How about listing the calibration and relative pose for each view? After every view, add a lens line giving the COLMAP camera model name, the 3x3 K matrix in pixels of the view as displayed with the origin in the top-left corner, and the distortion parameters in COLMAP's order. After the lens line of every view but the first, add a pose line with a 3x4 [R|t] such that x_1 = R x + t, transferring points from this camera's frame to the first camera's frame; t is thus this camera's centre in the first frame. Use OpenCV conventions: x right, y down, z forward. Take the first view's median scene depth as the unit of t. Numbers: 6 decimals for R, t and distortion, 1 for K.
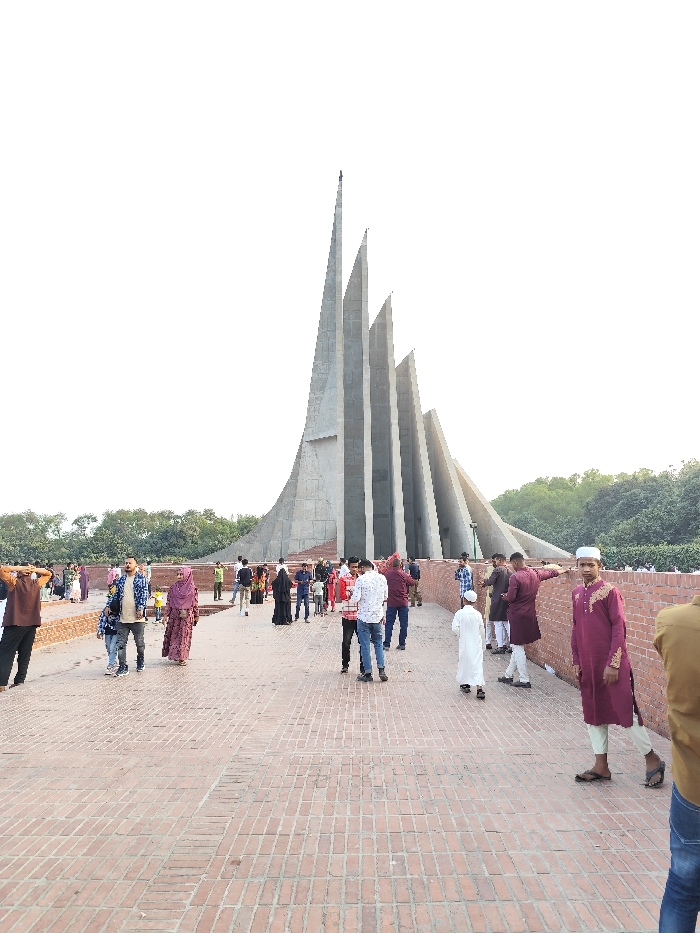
lens RADIAL K [[639.1, 0, 347.8], [0, 639.1, 468.1], [0, 0, 1]] dist [0.009551, -0.020134]
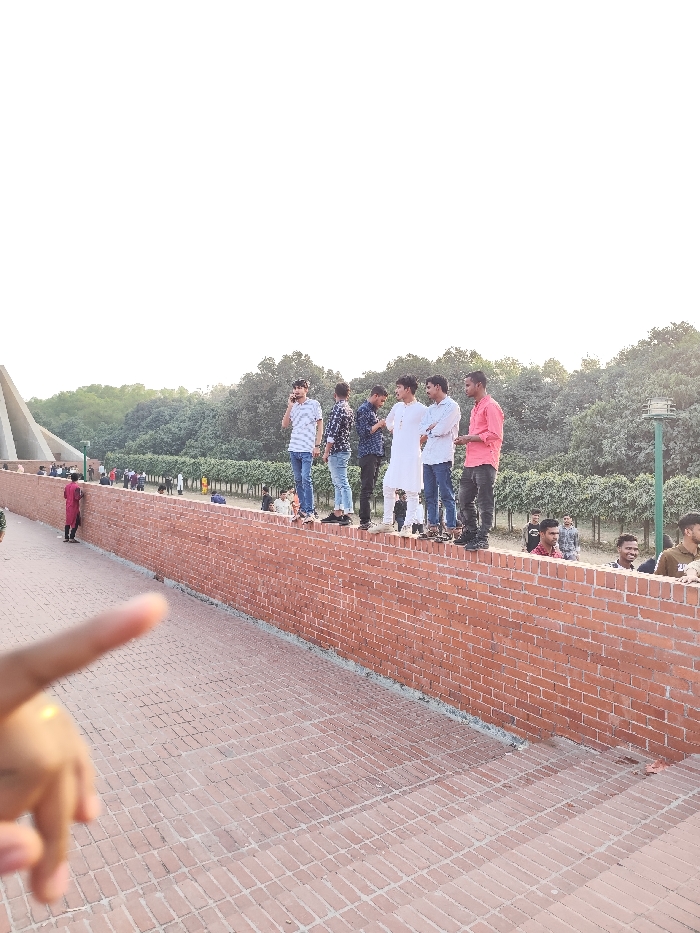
lens RADIAL K [[639.1, 0, 355.7], [0, 639.1, 464.1], [0, 0, 1]] dist [0.009551, -0.020134]
pose [[0.787216, 0.028820, 0.616003, -0.024308], [-0.122465, 0.986318, 0.110358, -0.044017], [-0.604395, -0.162314, 0.779975, -0.237380]]
